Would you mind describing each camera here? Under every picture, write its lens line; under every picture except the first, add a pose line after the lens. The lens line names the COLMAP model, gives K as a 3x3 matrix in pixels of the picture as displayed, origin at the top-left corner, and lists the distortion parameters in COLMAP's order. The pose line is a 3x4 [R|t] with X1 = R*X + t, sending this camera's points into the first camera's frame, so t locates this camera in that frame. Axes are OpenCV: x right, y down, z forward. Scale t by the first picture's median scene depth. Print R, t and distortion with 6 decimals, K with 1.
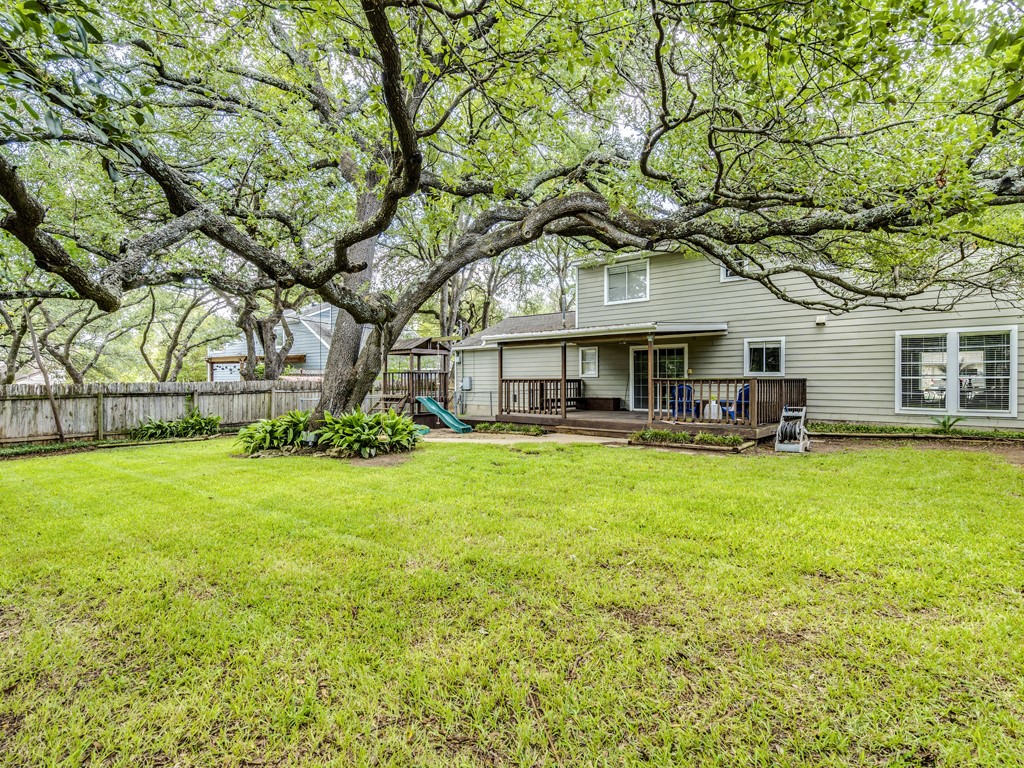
lens RADIAL K [[677.2, 0, 508.2], [0, 677.2, 388.4], [0, 0, 1]] dist [-0.001653, 0.007070]
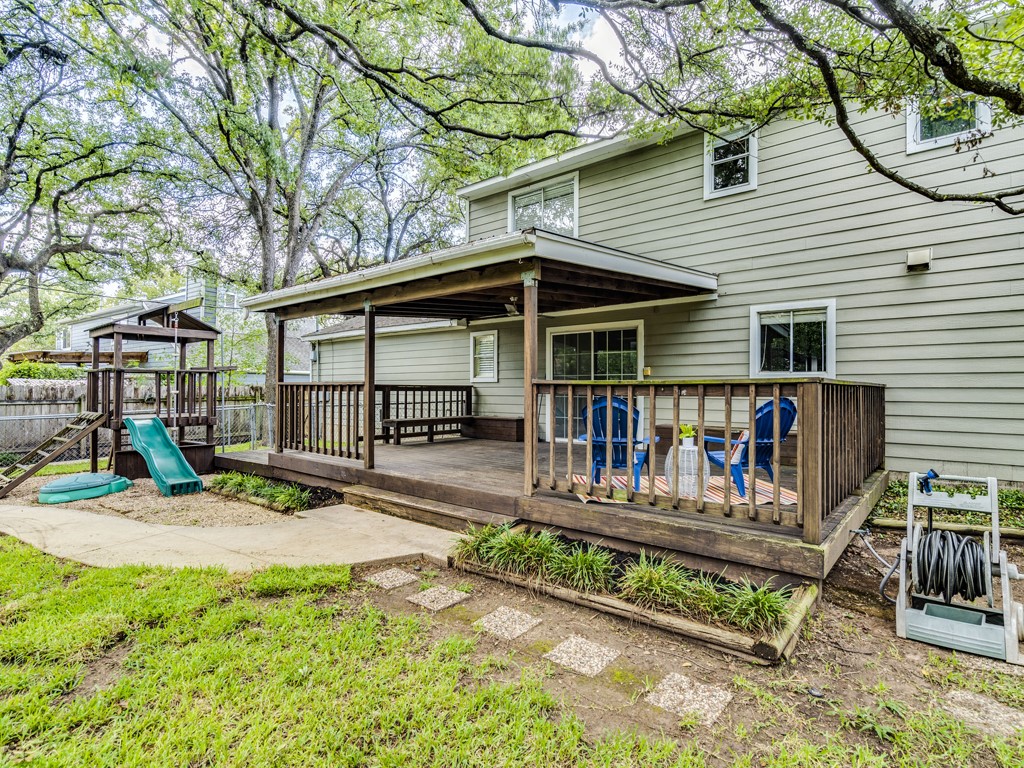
lens RADIAL K [[677.2, 0, 515.0], [0, 677.2, 381.2], [0, 0, 1]] dist [-0.001653, 0.007070]
pose [[0.999414, 0.005093, 0.033855, 0.146546], [-0.004311, 0.999723, -0.023147, -0.004232], [-0.033964, 0.022987, 0.999159, 0.471939]]
